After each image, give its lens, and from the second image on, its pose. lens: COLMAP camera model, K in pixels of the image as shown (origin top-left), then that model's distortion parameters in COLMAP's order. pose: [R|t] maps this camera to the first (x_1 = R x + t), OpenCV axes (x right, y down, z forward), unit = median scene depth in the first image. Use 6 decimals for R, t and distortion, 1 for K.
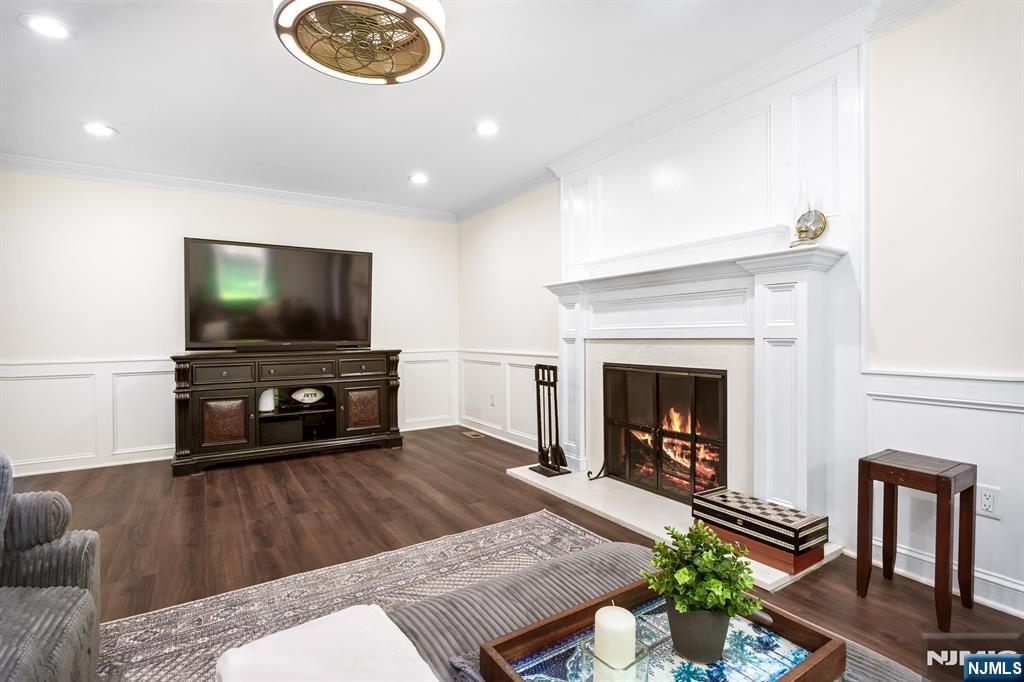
lens RADIAL K [[481.3, 0, 512.0], [0, 481.3, 341.0], [0, 0, 1]] dist [0.000054, 0.001080]
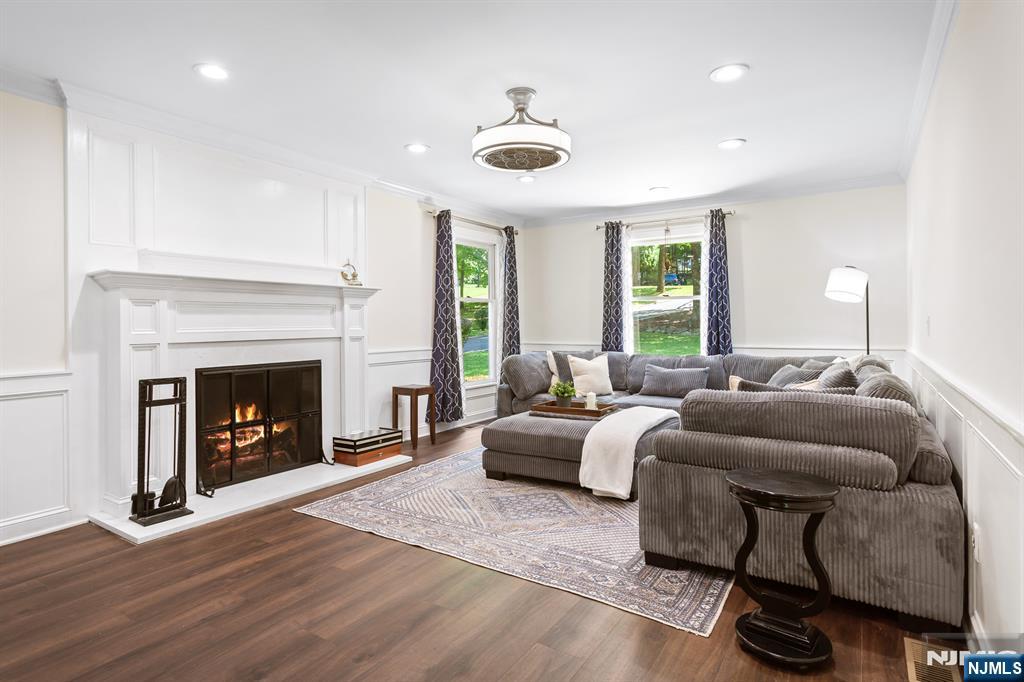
lens RADIAL K [[537.9, 0, 478.2], [0, 537.9, 332.6], [0, 0, 1]] dist [-0.000606, 0.000218]
pose [[-0.354840, -0.003709, 0.934920, -1.286900], [0.023210, 0.999649, 0.012775, -0.032347], [-0.934639, 0.026232, -0.354630, 1.170959]]
